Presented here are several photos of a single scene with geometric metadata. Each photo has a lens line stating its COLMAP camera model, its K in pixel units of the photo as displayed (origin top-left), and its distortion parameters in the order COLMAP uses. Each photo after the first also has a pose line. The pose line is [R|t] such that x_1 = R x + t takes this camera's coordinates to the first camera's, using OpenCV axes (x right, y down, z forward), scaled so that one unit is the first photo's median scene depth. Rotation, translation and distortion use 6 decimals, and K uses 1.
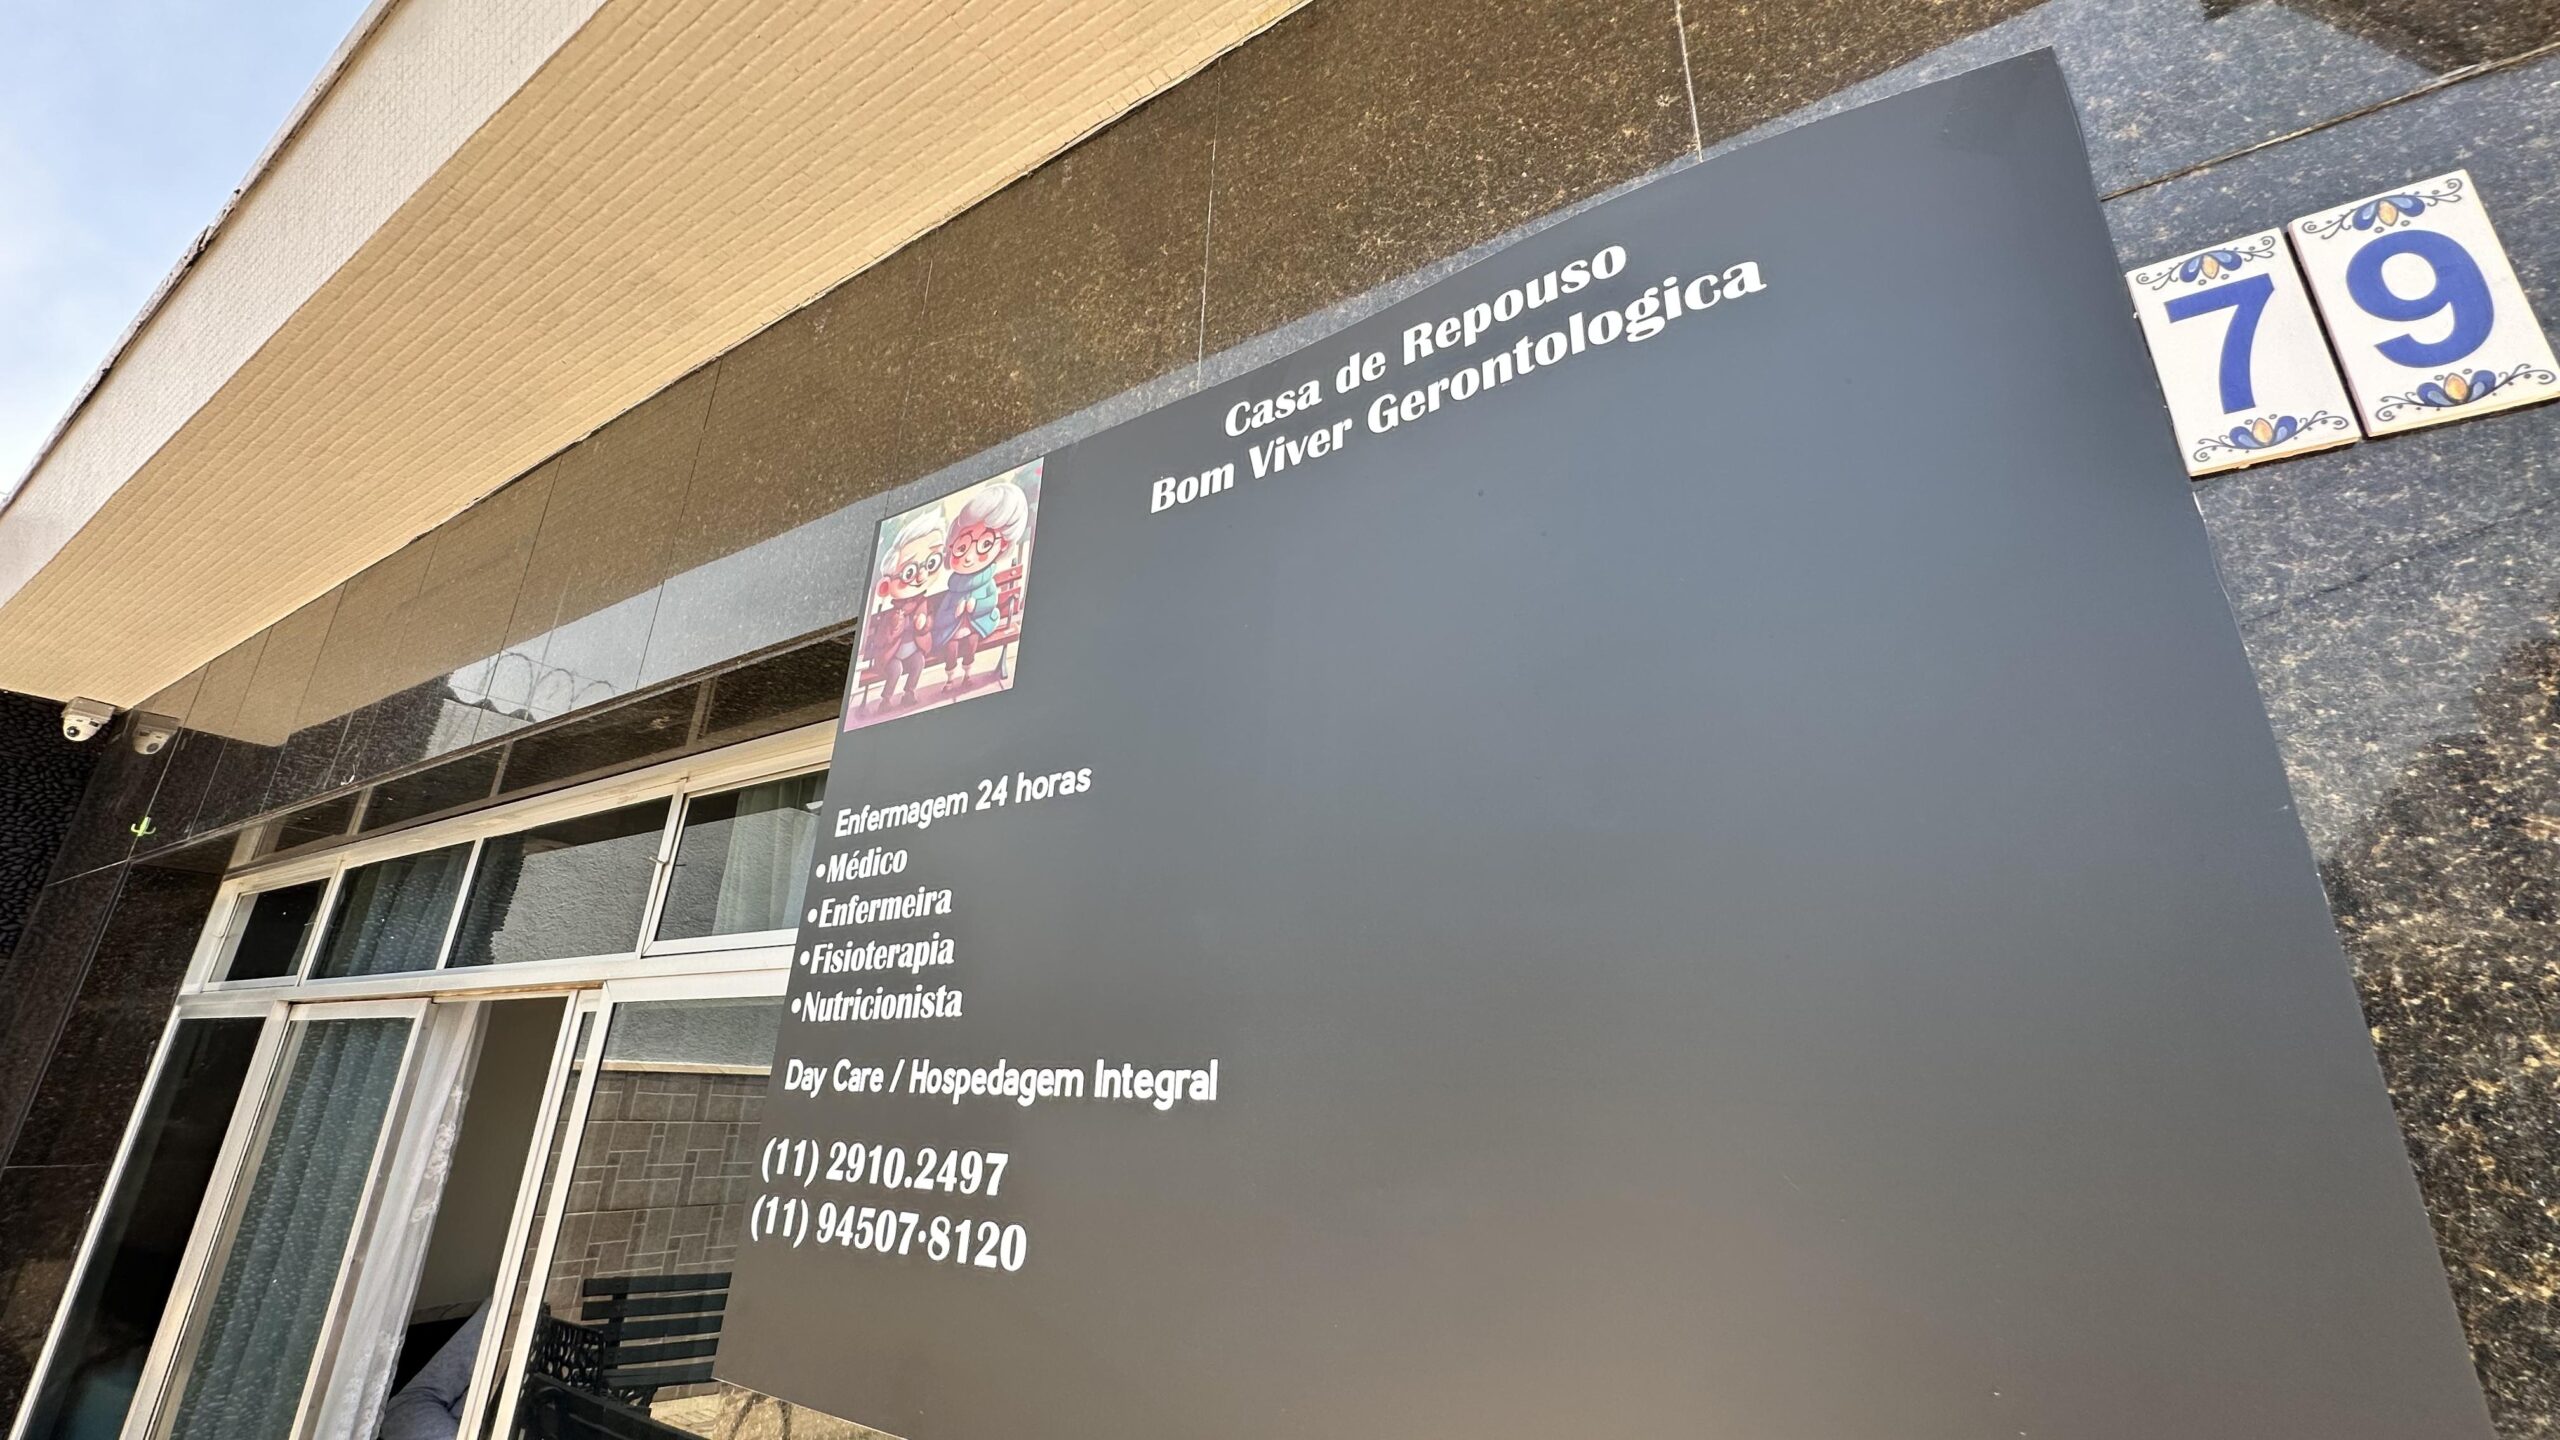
lens RADIAL K [[1024.5, 0, 1283.5], [0, 1024.5, 725.7], [0, 0, 1]] dist [-0.002738, -0.000074]
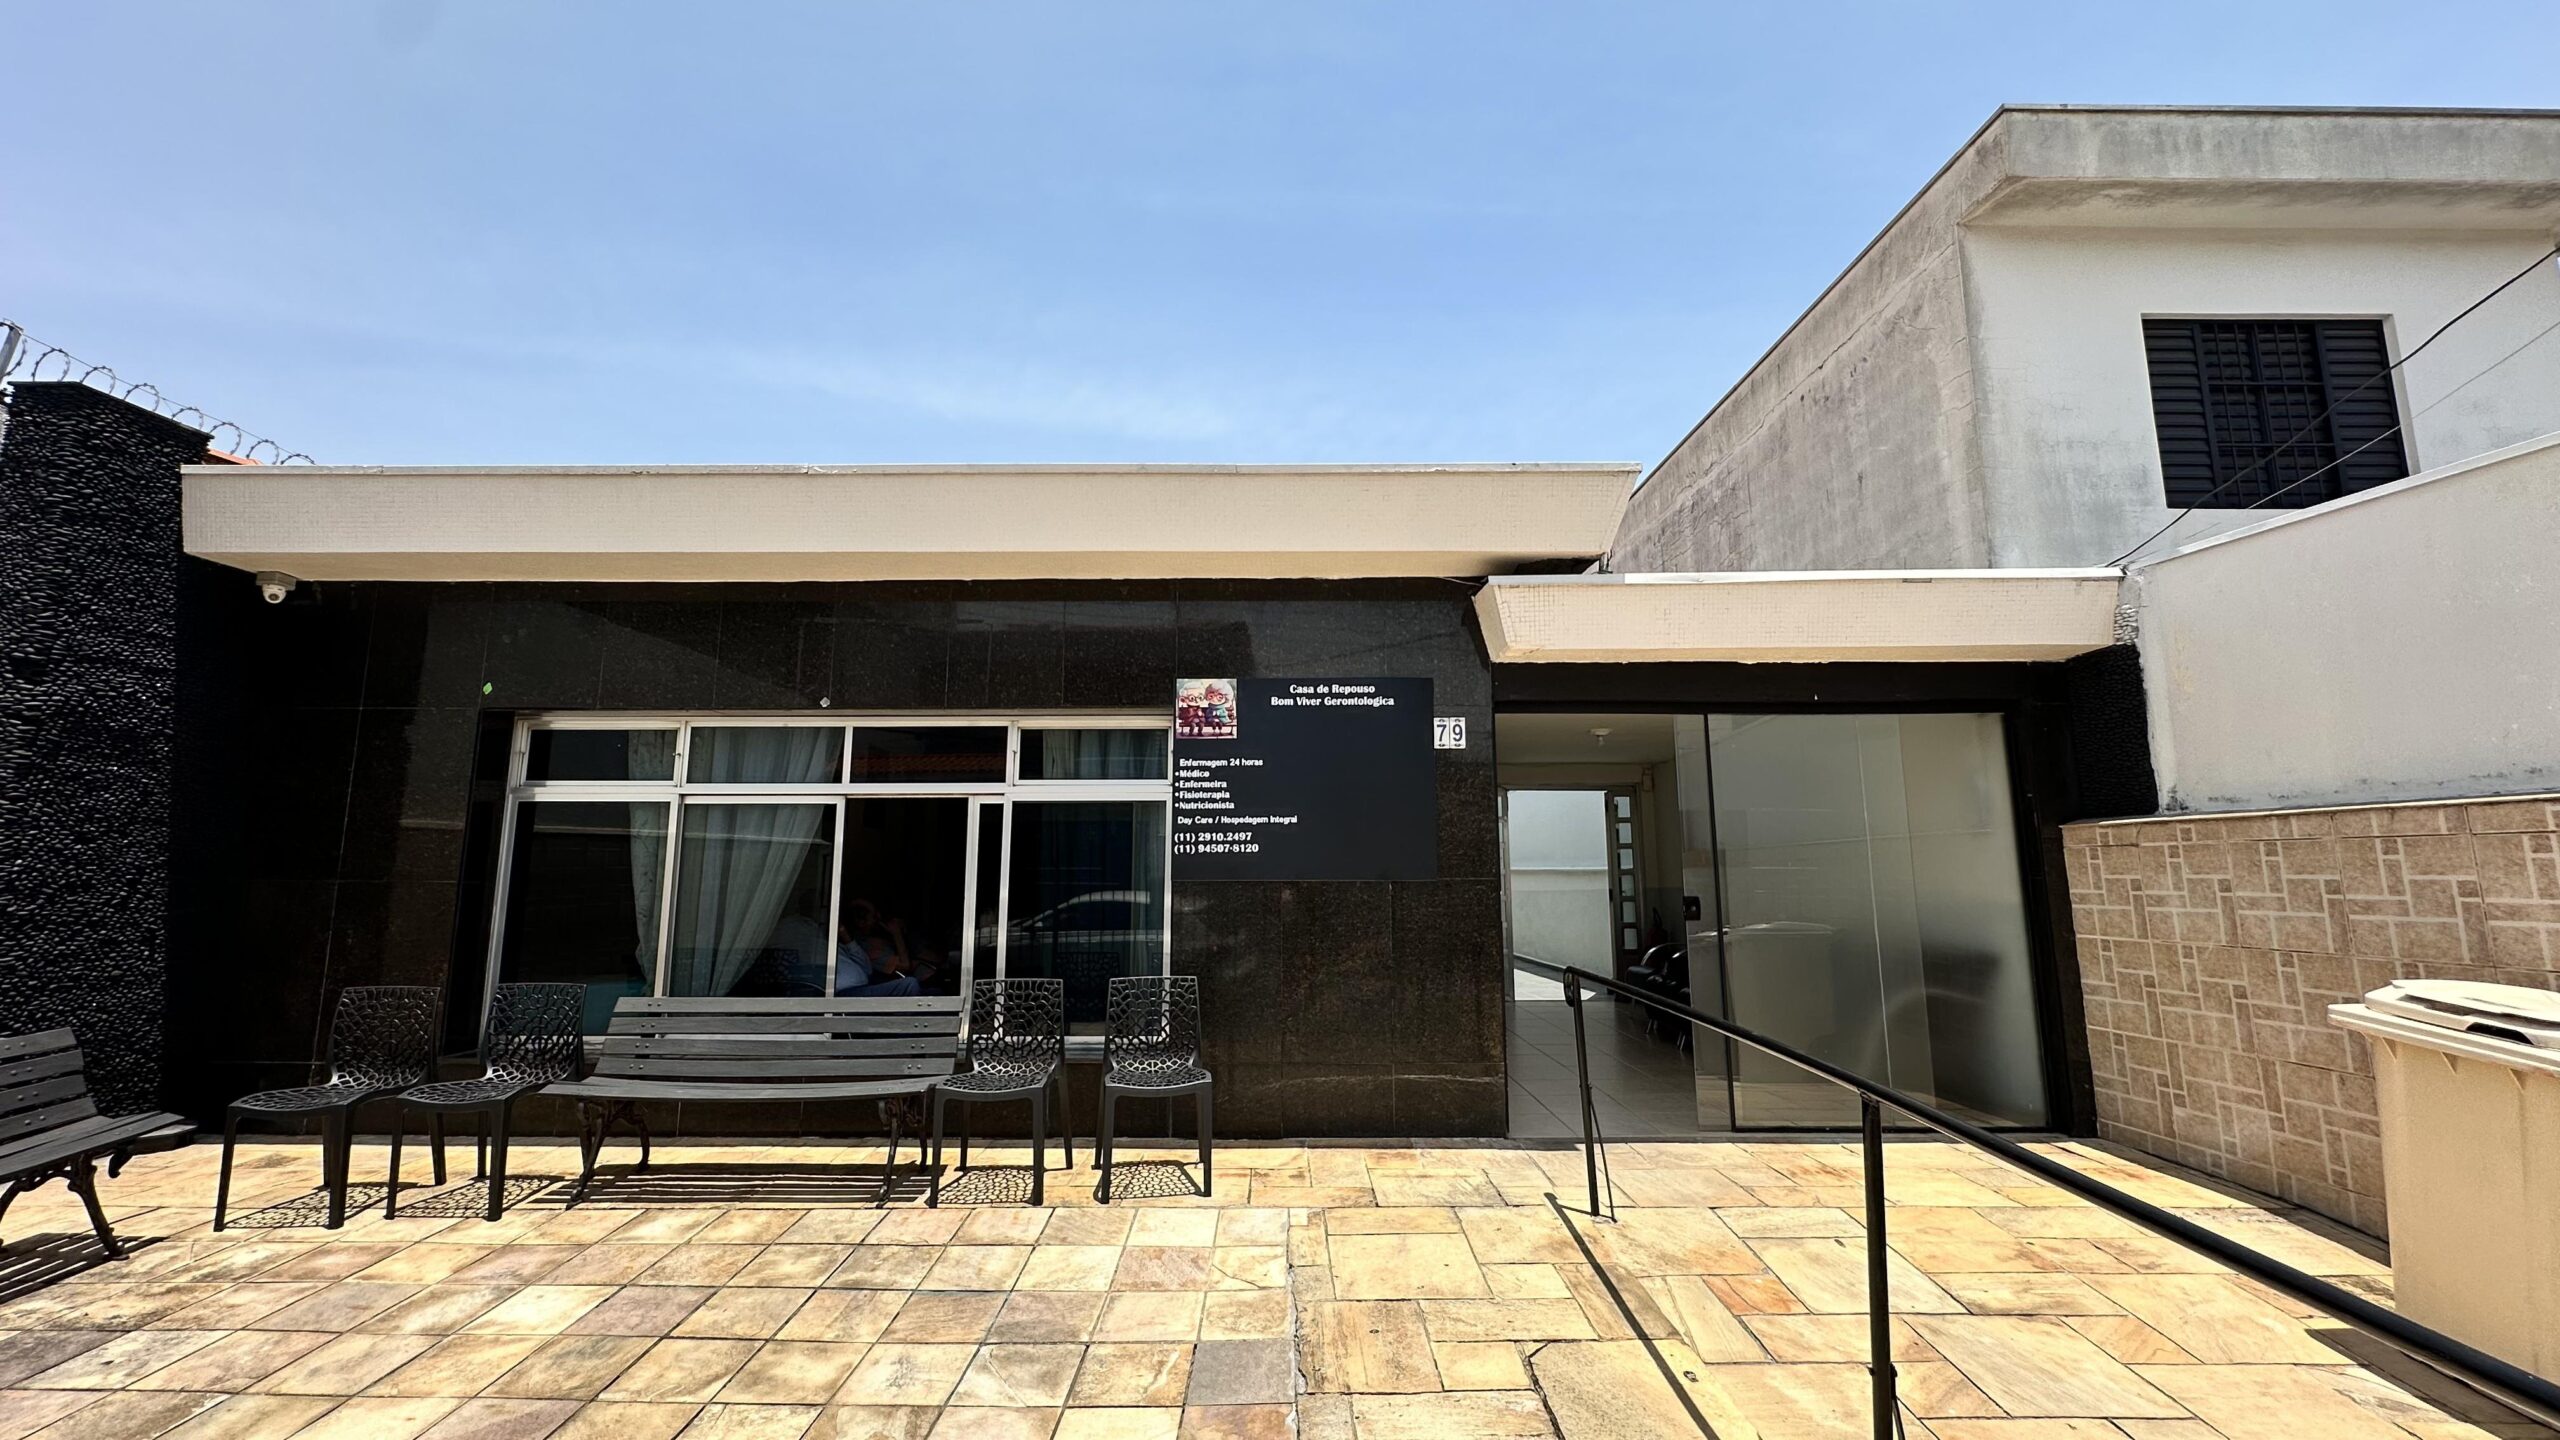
lens RADIAL K [[1024.5, 0, 1283.9], [0, 1024.5, 716.5], [0, 0, 1]] dist [-0.002738, -0.000074]
pose [[0.854925, 0.026025, 0.518099, -2.615943], [-0.152866, 0.967031, 0.203672, -1.165569], [-0.495717, -0.253324, 0.830717, -3.061430]]
